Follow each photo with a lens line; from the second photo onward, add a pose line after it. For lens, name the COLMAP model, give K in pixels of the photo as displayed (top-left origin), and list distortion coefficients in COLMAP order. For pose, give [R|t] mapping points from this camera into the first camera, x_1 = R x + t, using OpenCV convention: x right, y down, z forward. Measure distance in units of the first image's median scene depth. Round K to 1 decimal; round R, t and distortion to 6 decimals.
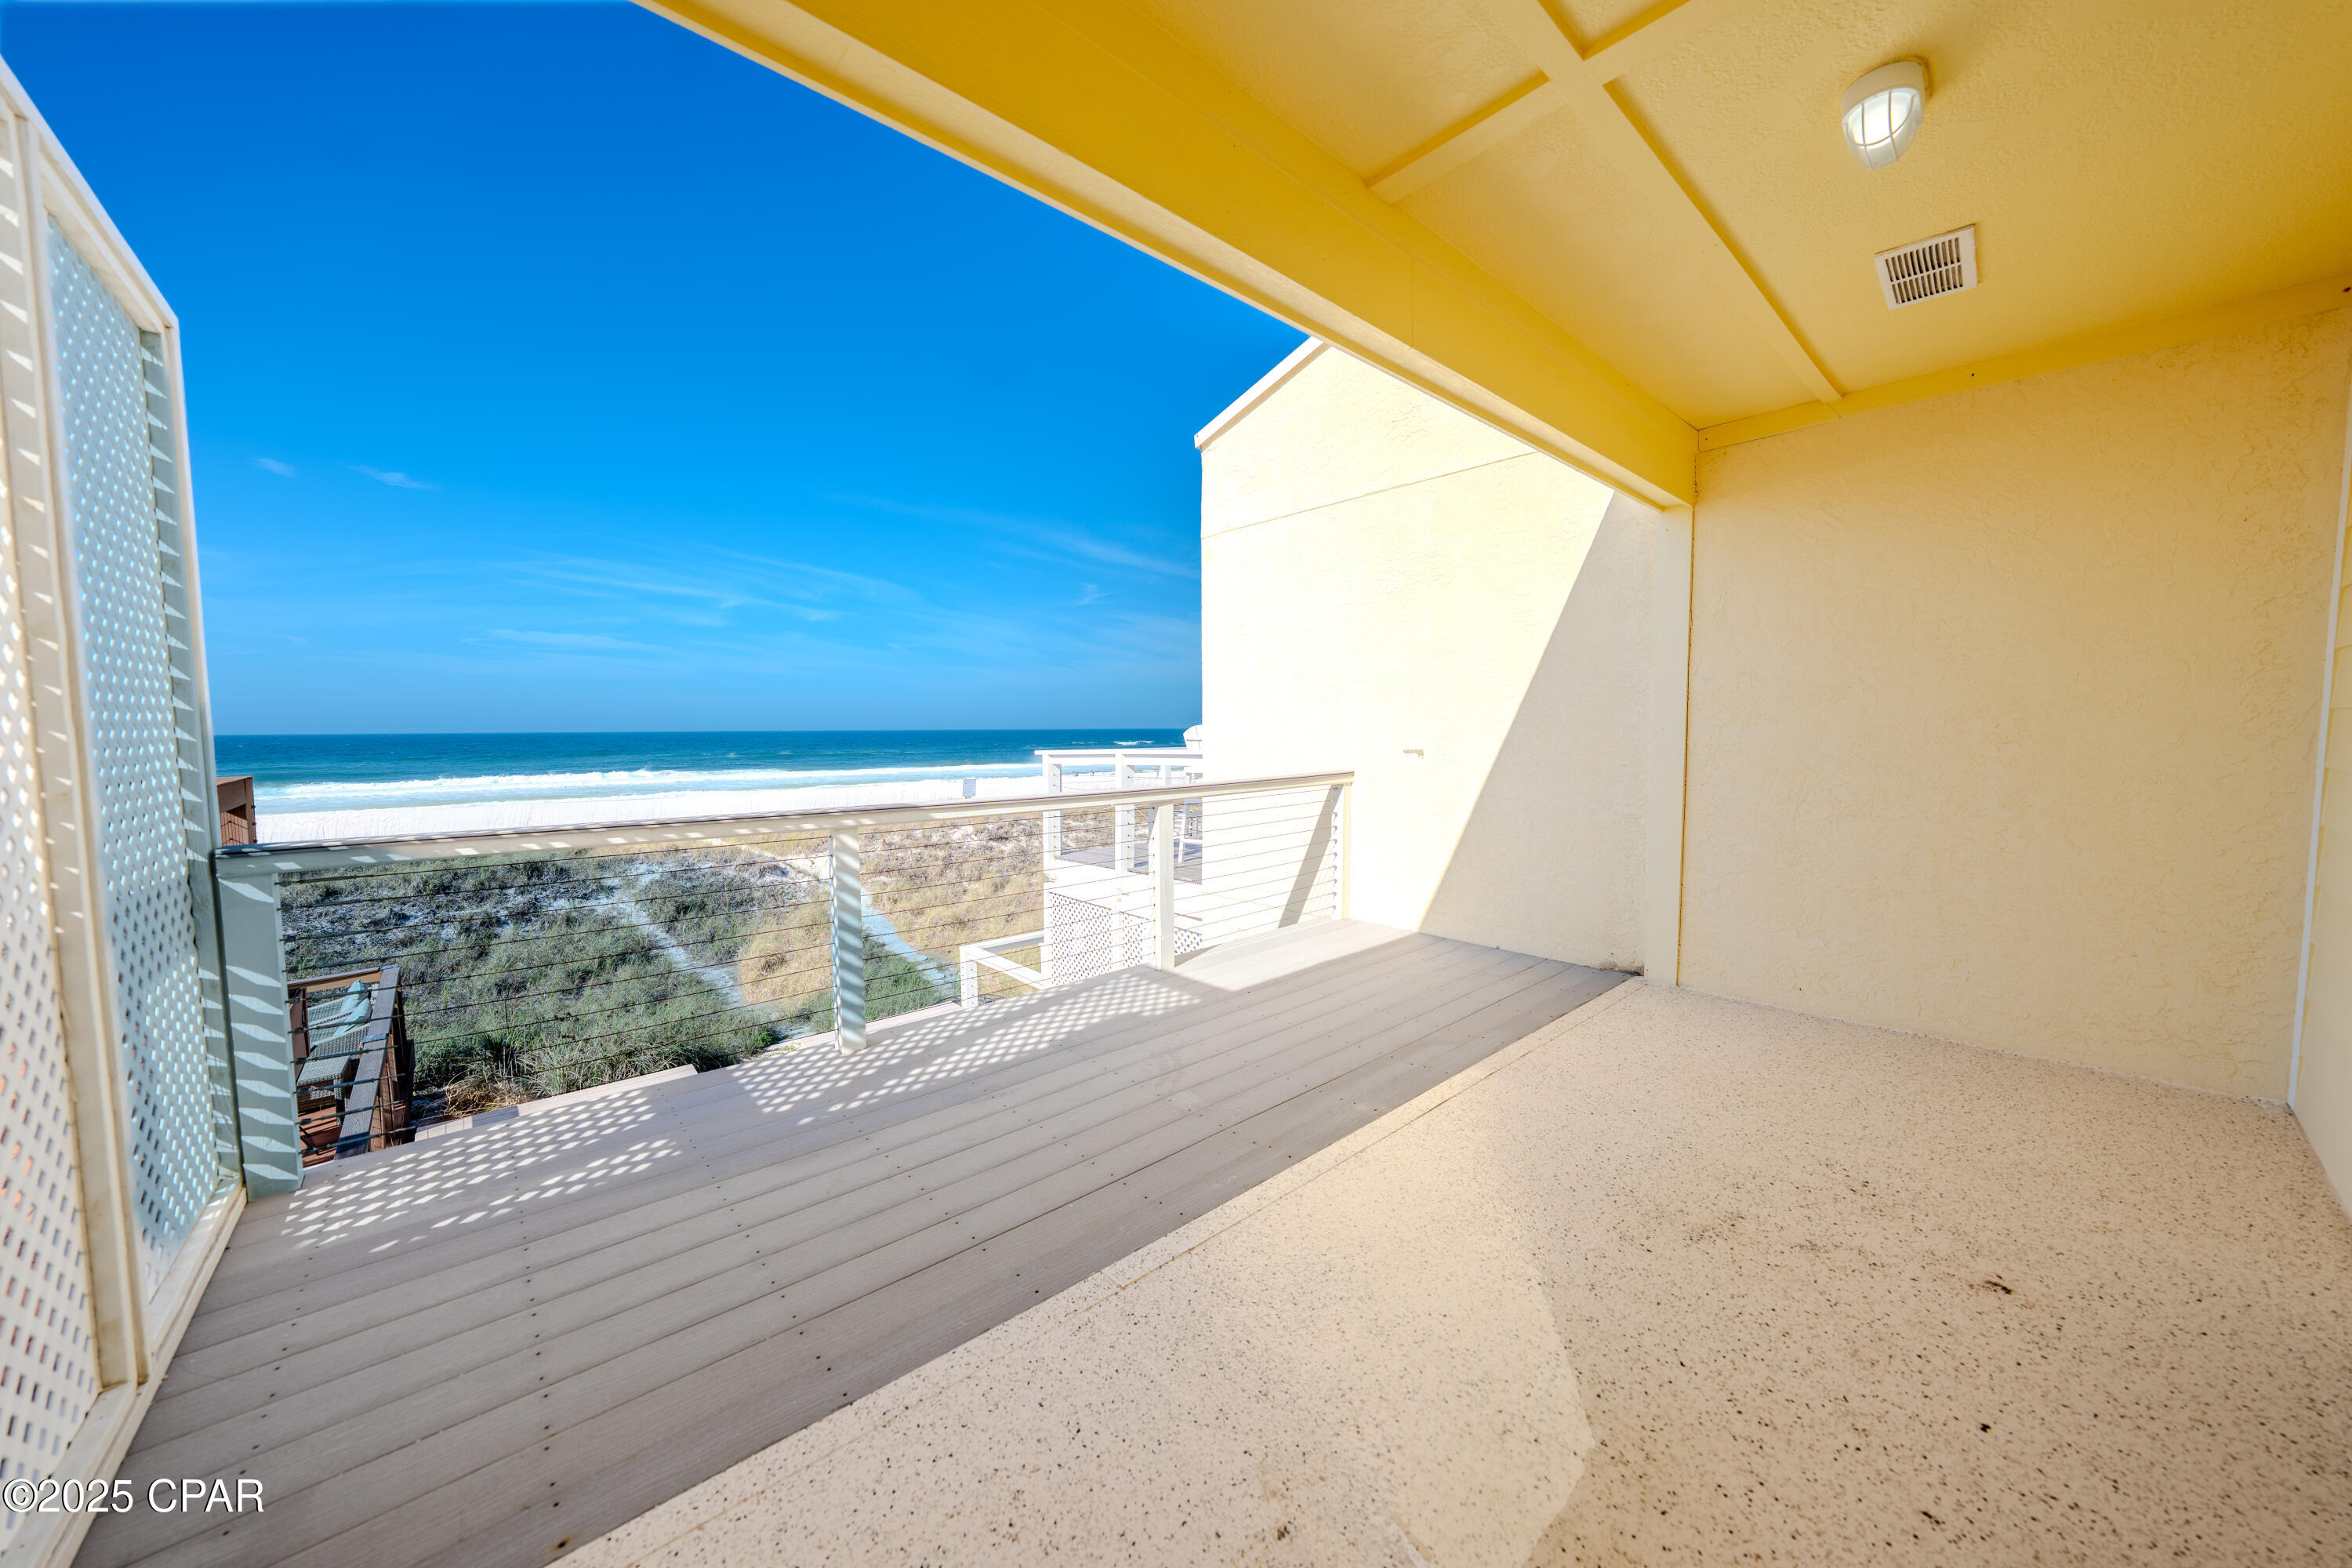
lens RADIAL K [[815.8, 0, 1180.0], [0, 815.8, 779.8], [0, 0, 1]] dist [-0.028493, 0.007015]
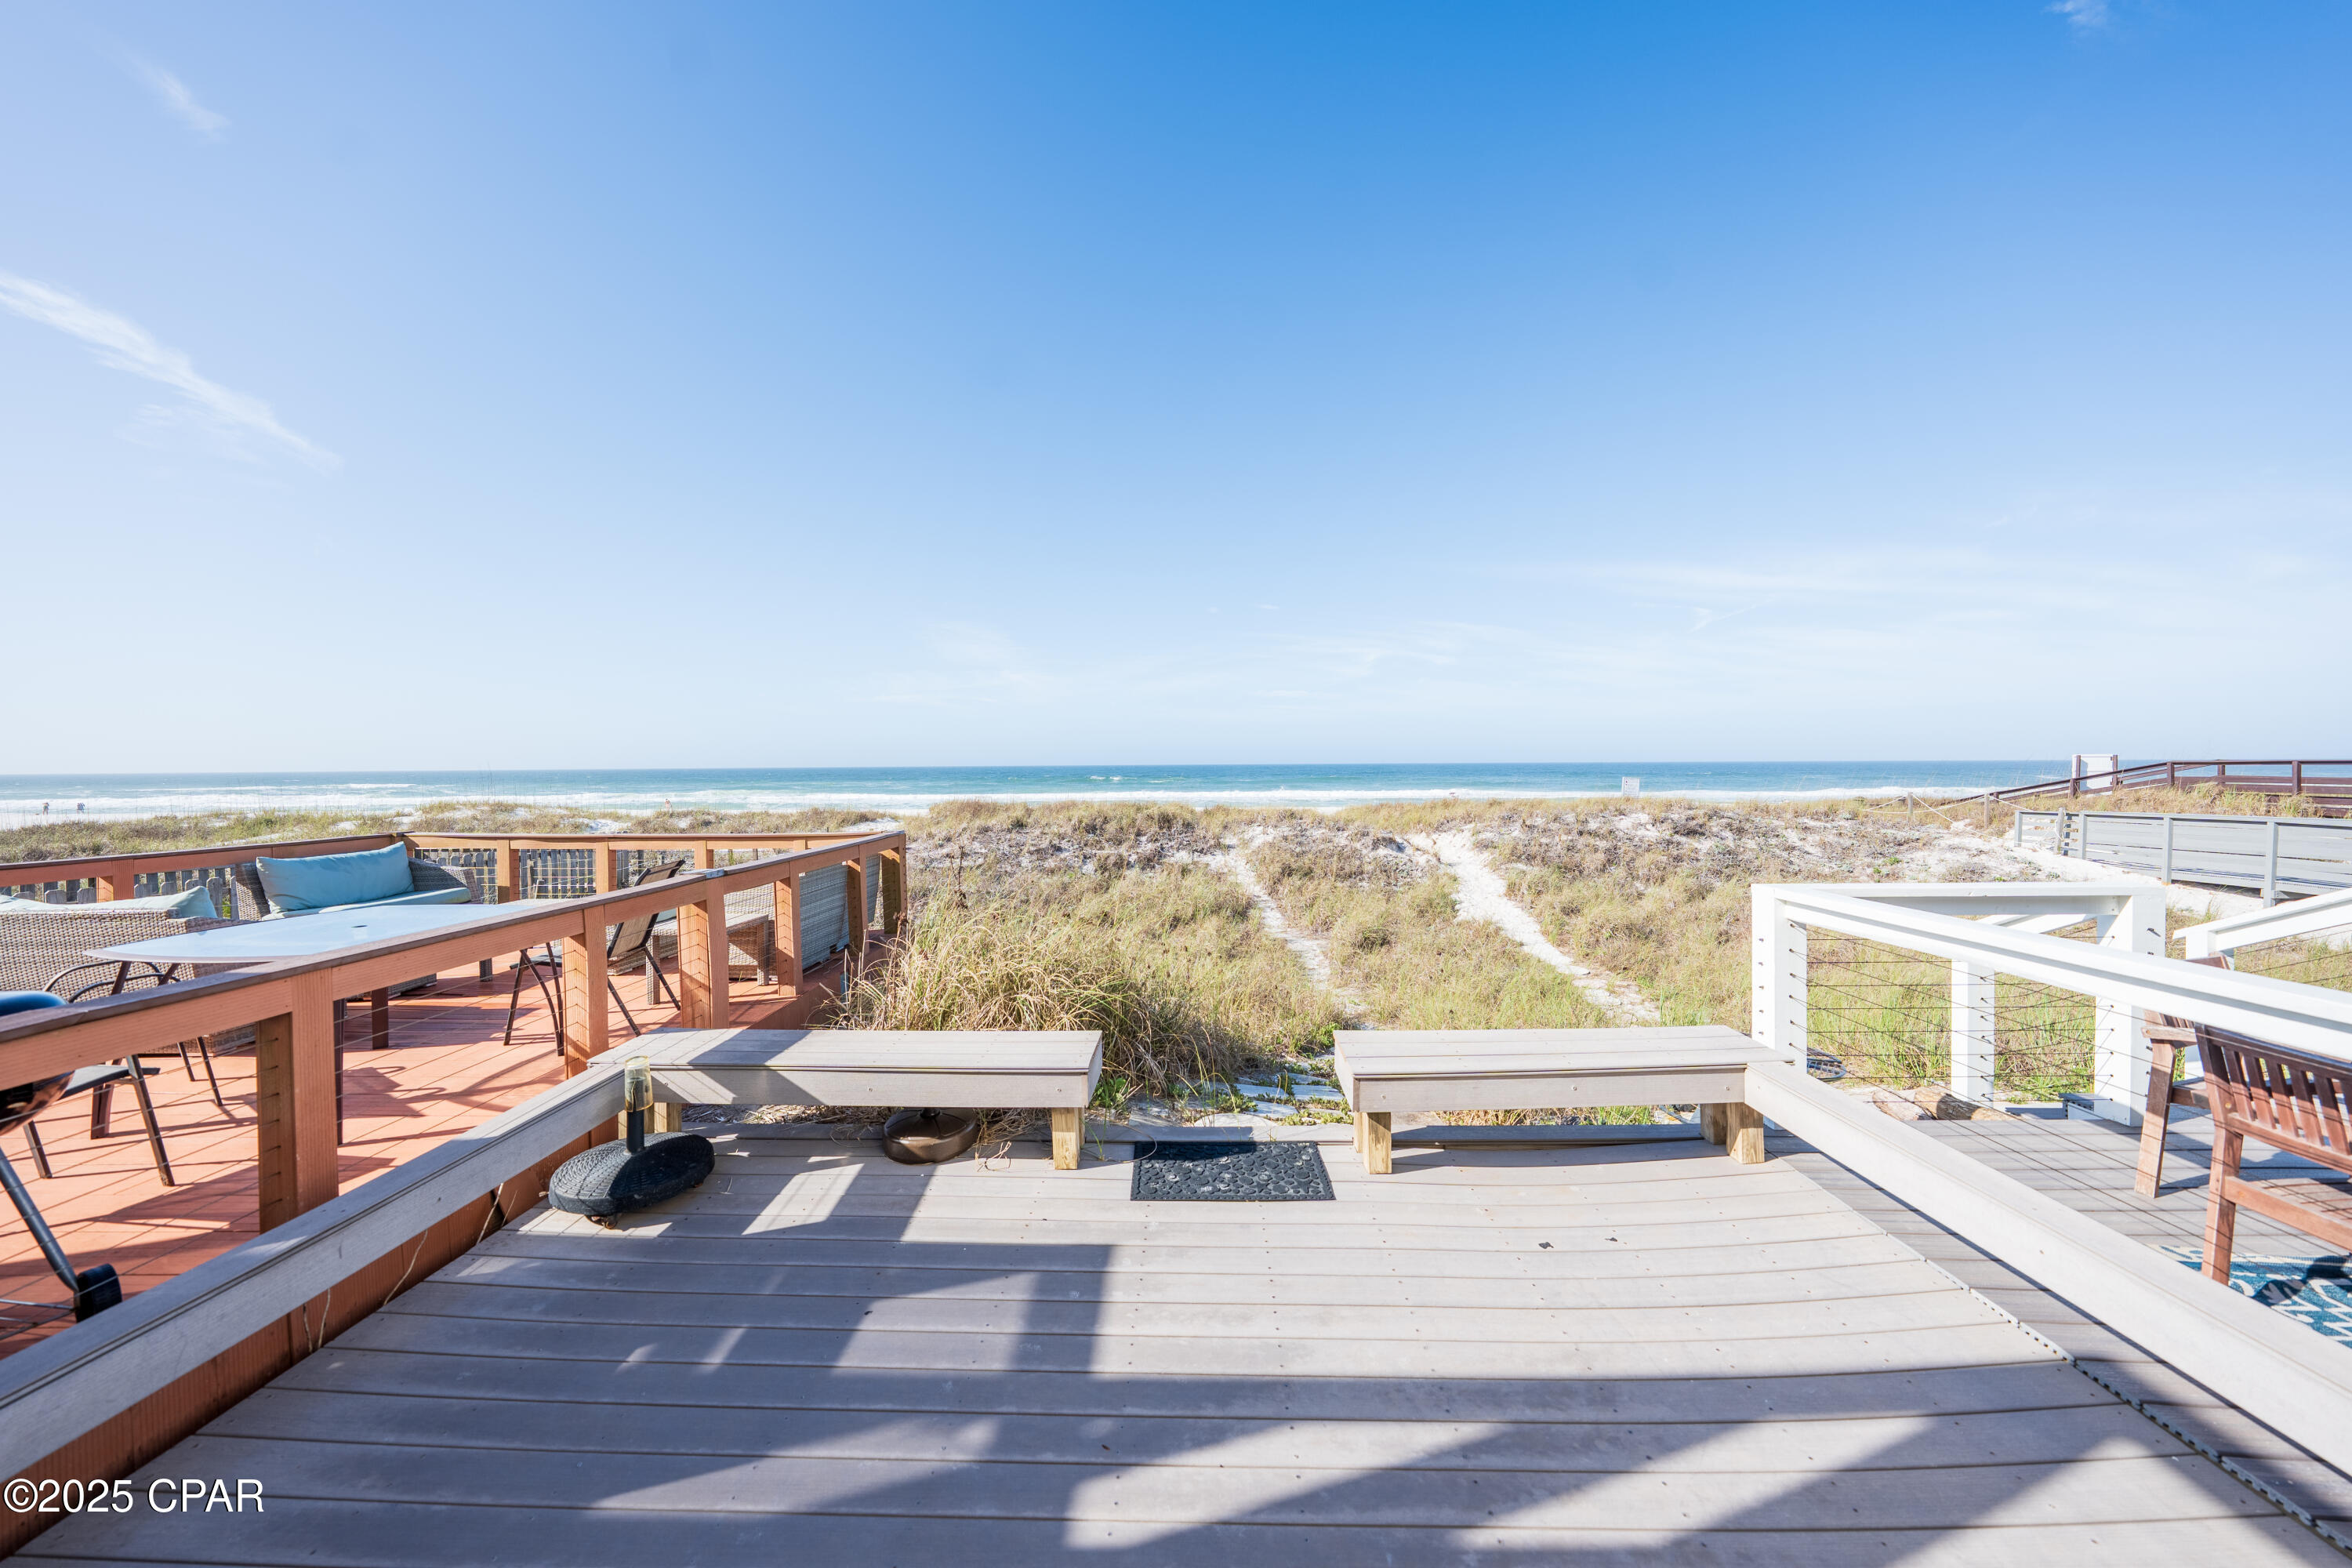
lens RADIAL K [[815.8, 0, 1180.0], [0, 815.8, 779.8], [0, 0, 1]] dist [-0.028493, 0.007015]
pose [[0.735107, 0.013315, -0.677820, -0.265102], [-0.040540, 0.998881, -0.024344, 0.219968], [0.676738, 0.045374, 0.734825, 0.680900]]
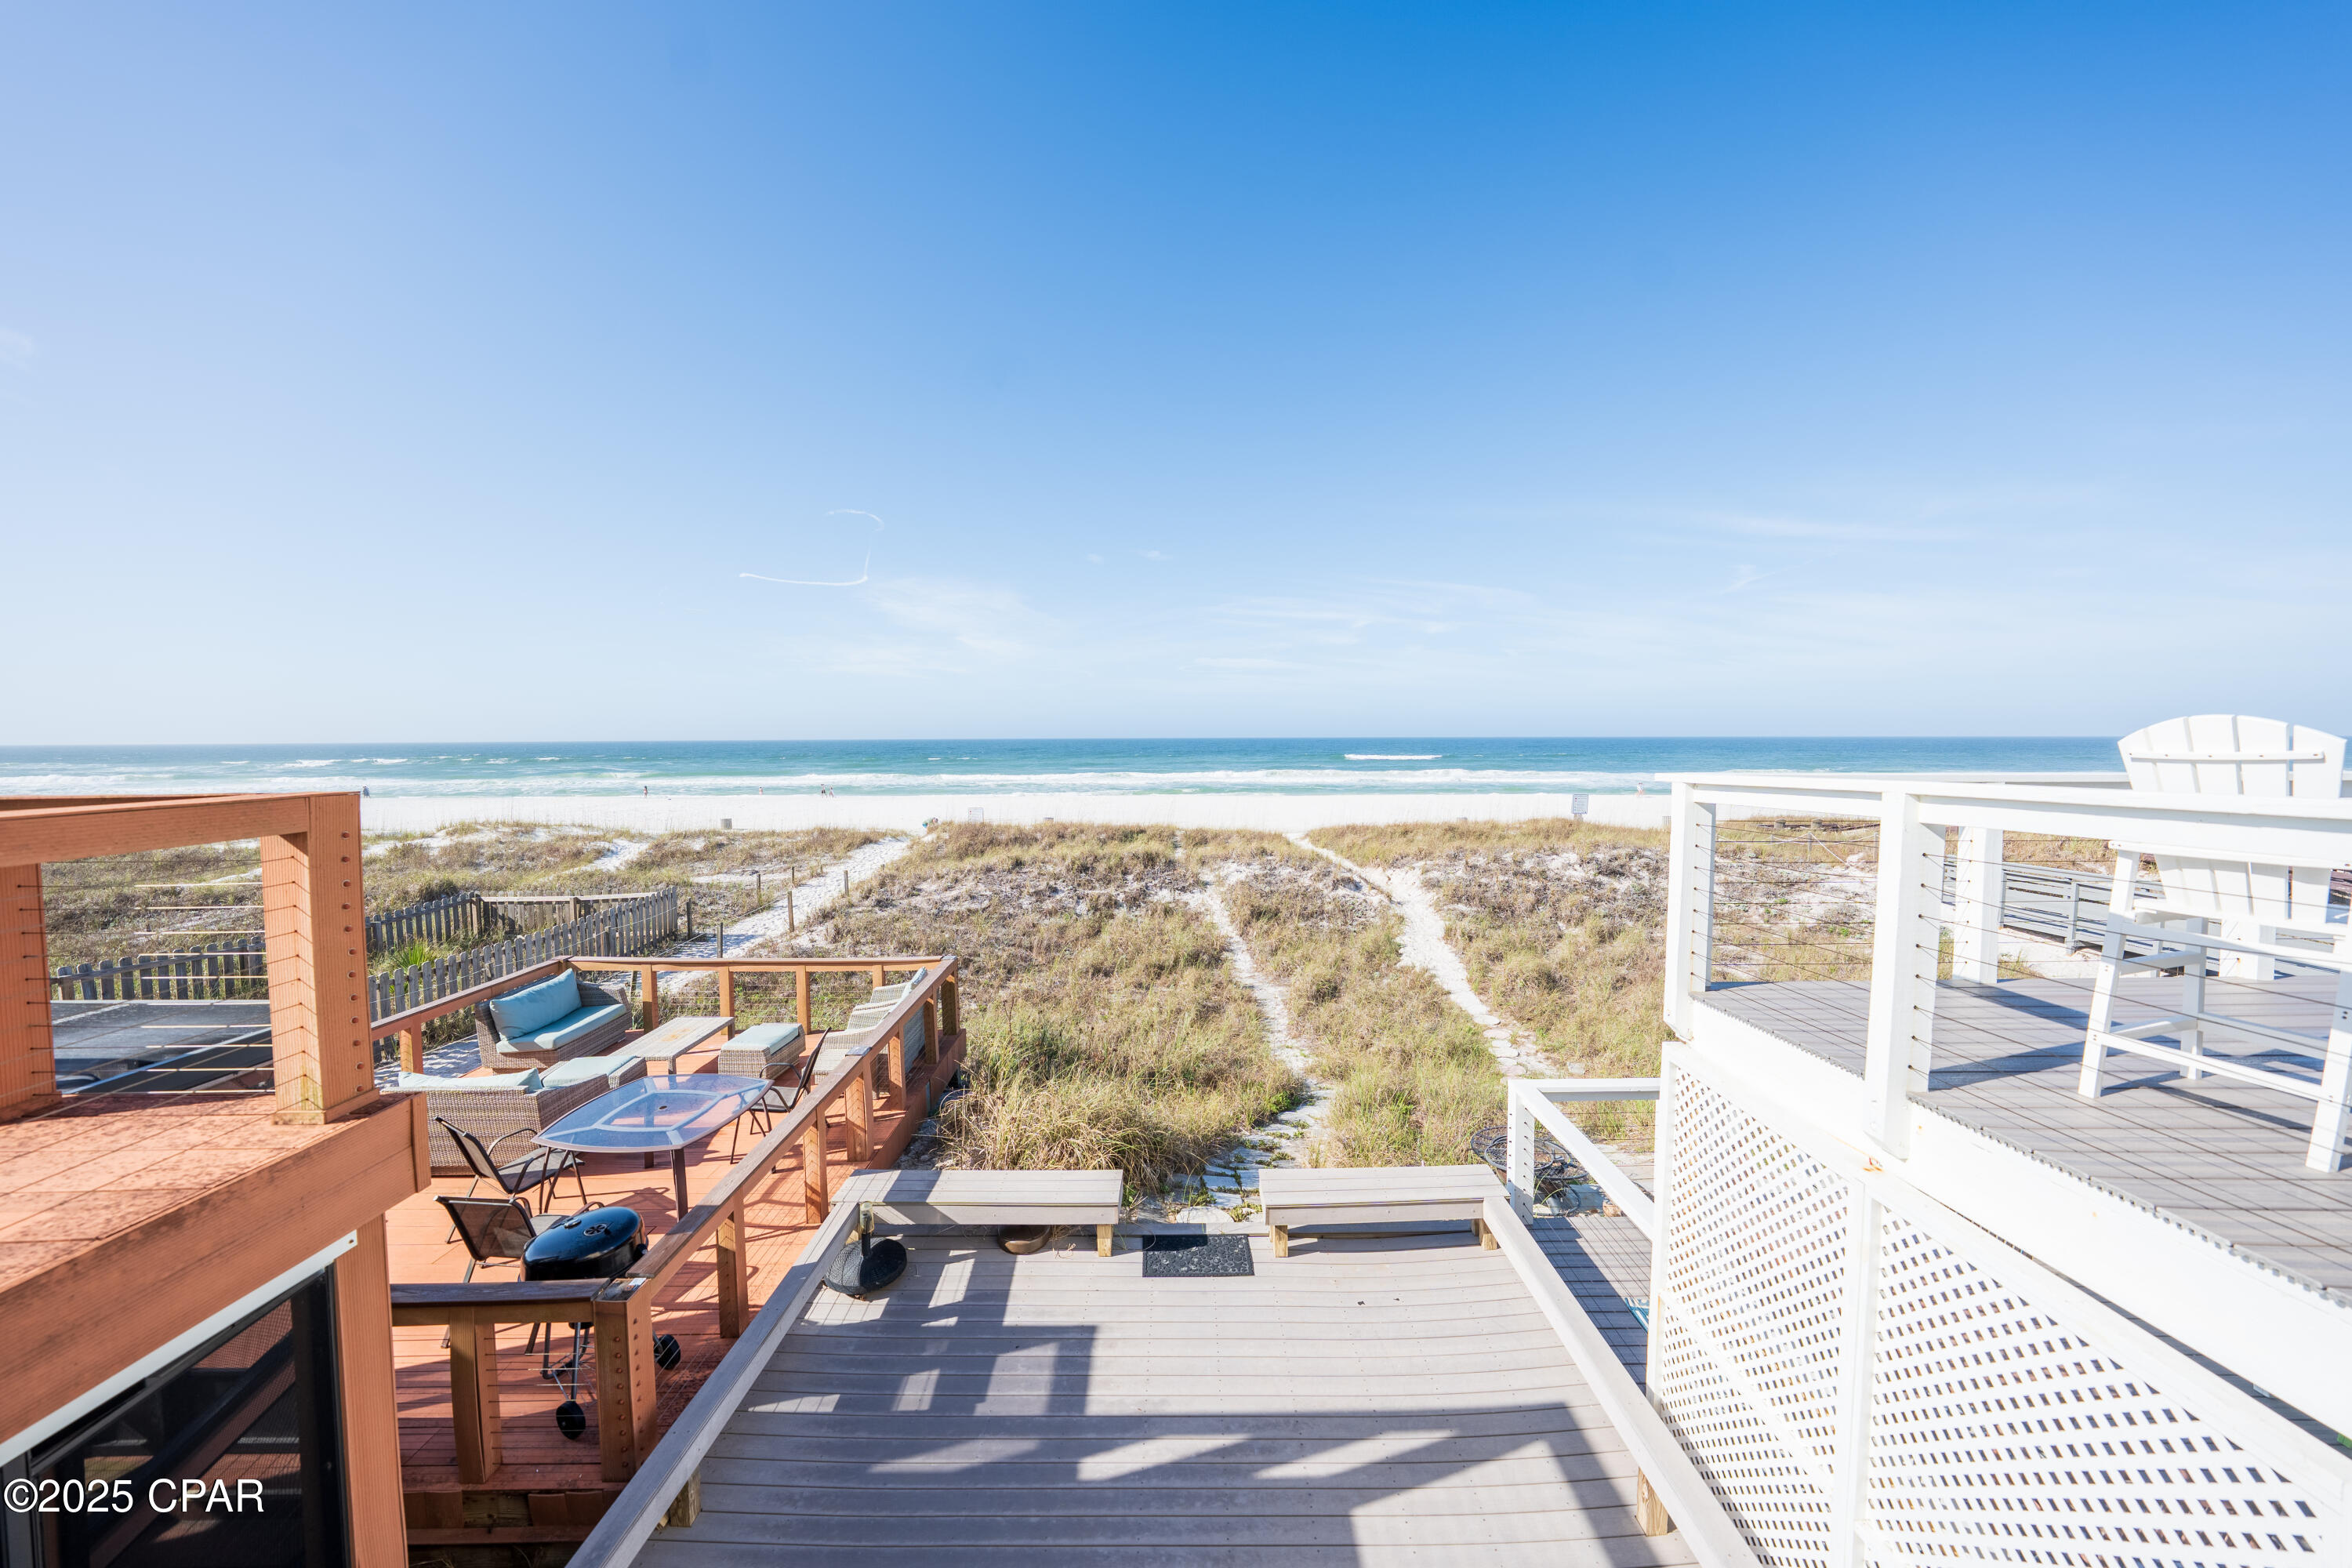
lens RADIAL K [[815.8, 0, 1180.0], [0, 815.8, 779.8], [0, 0, 1]] dist [-0.028493, 0.007015]
pose [[0.751108, 0.036342, -0.659178, -0.072124], [-0.042182, 0.999085, 0.007016, -0.023295], [0.658830, 0.022535, 0.751954, 0.444454]]
